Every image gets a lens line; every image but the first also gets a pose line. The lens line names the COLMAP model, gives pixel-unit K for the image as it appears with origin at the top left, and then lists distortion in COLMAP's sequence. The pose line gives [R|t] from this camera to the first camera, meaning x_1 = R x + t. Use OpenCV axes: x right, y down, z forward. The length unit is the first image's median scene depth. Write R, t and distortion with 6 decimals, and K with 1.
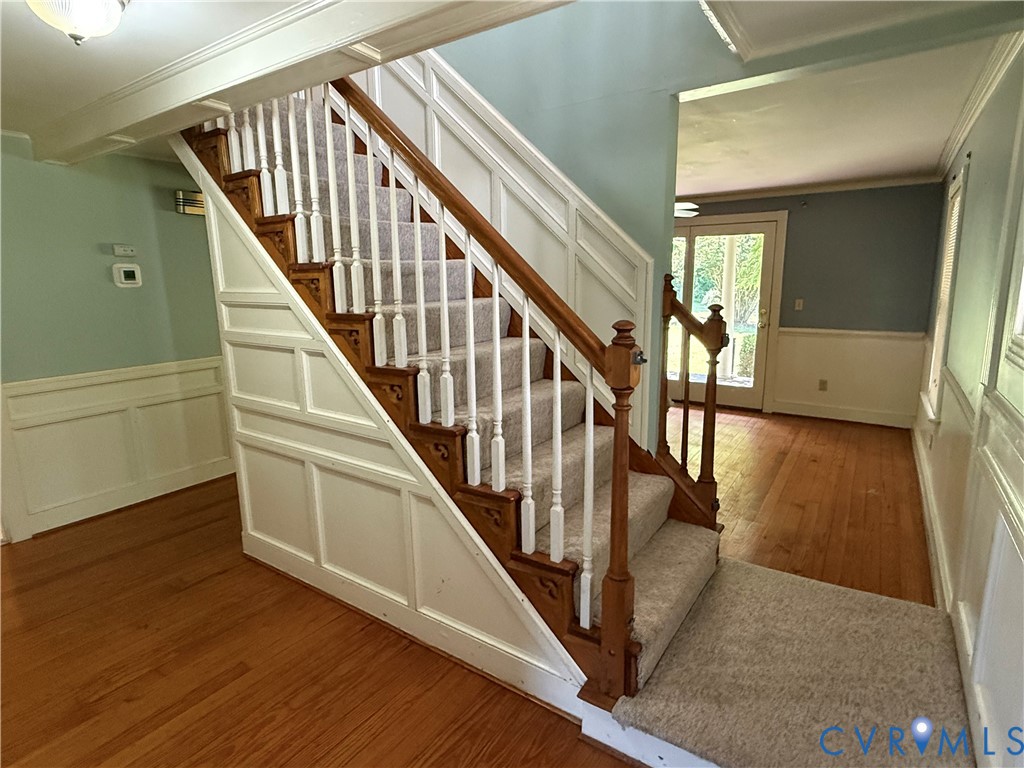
lens RADIAL K [[551.9, 0, 507.4], [0, 551.9, 377.3], [0, 0, 1]] dist [0.001987, -0.000324]
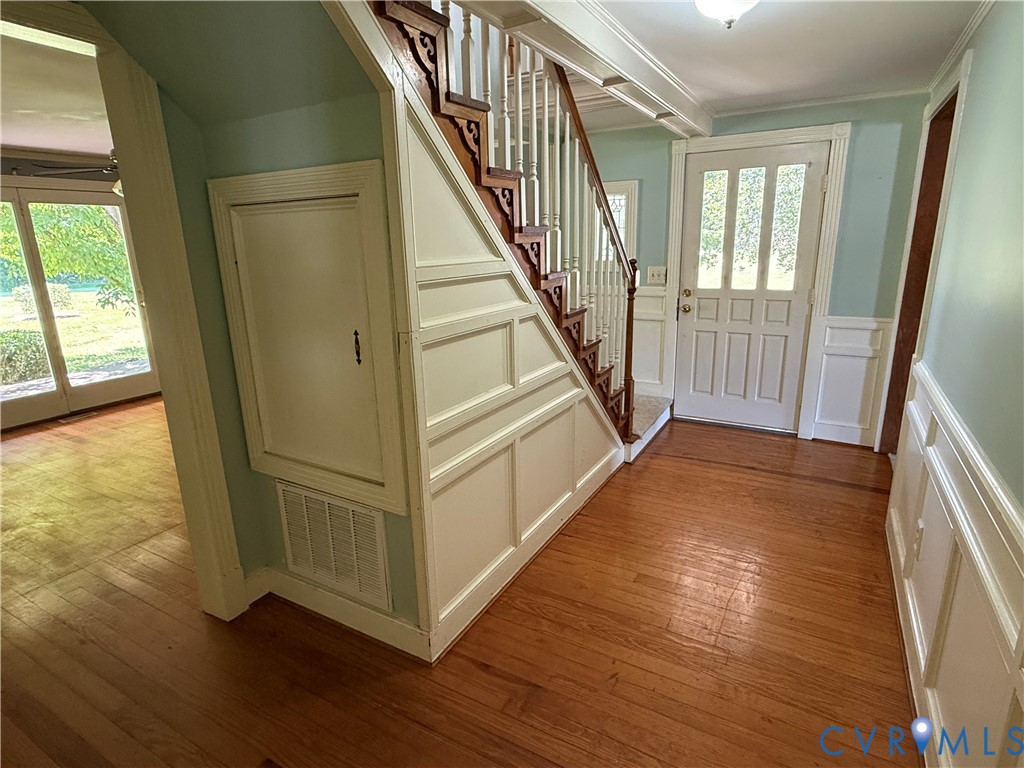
lens RADIAL K [[551.9, 0, 509.0], [0, 551.9, 383.0], [0, 0, 1]] dist [0.001987, -0.000324]
pose [[-0.076105, -0.242089, 0.967265, -0.682443], [0.206310, 0.945262, 0.252815, -0.098138], [-0.975523, 0.218797, -0.021994, 0.551652]]
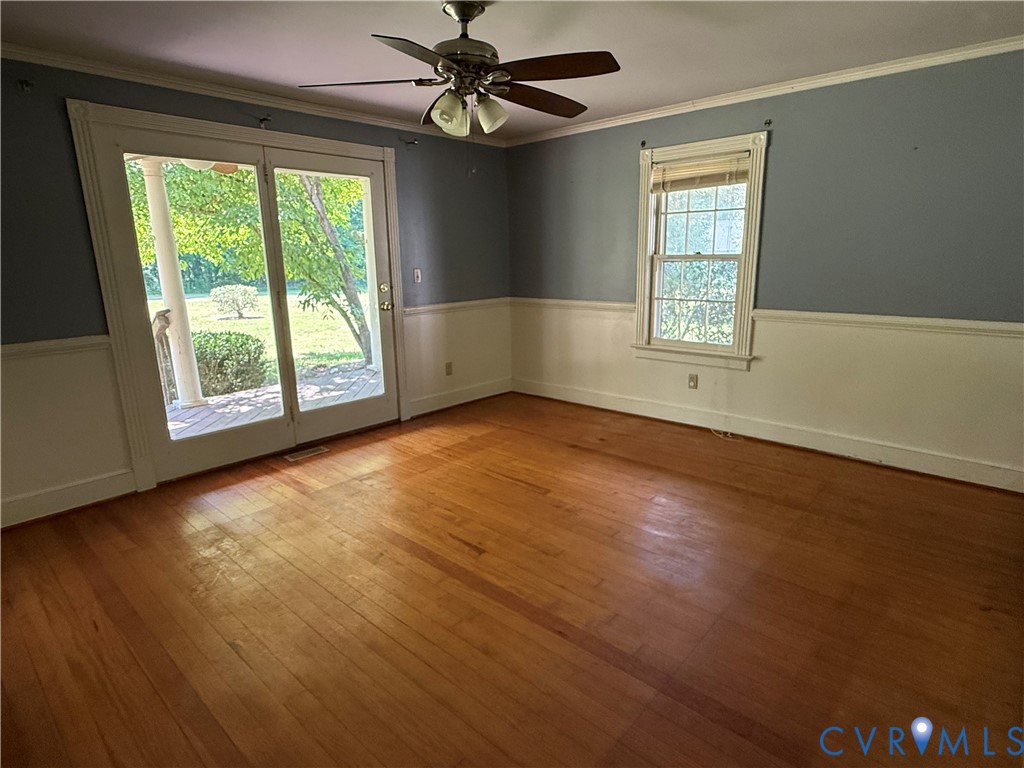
lens RADIAL K [[551.9, 0, 508.0], [0, 551.9, 382.4], [0, 0, 1]] dist [0.001987, -0.000324]
pose [[0.146735, -0.214879, 0.965555, -0.301366], [0.193604, 0.963480, 0.184996, -0.129197], [-0.970044, 0.159790, 0.182978, 0.916530]]
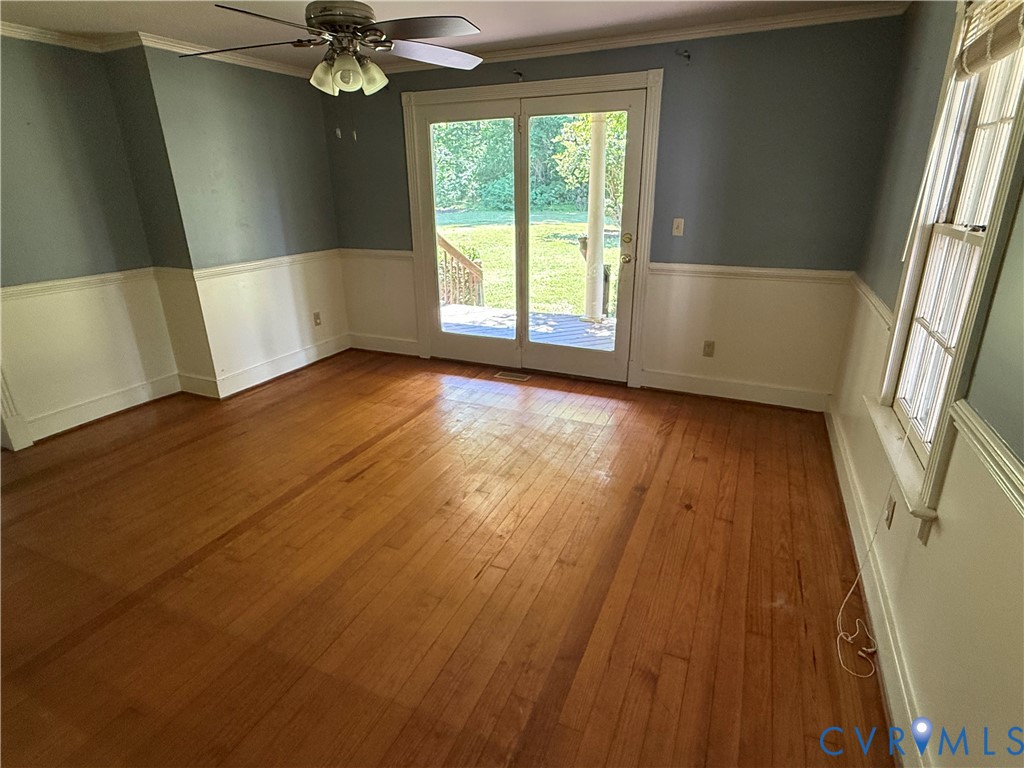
lens RADIAL K [[551.9, 0, 509.7], [0, 551.9, 380.8], [0, 0, 1]] dist [0.001987, -0.000324]
pose [[0.985808, -0.059943, 0.156813, 0.268520], [0.034221, 0.986220, 0.161859, -0.079084], [-0.164354, -0.154196, 0.974275, 0.452069]]
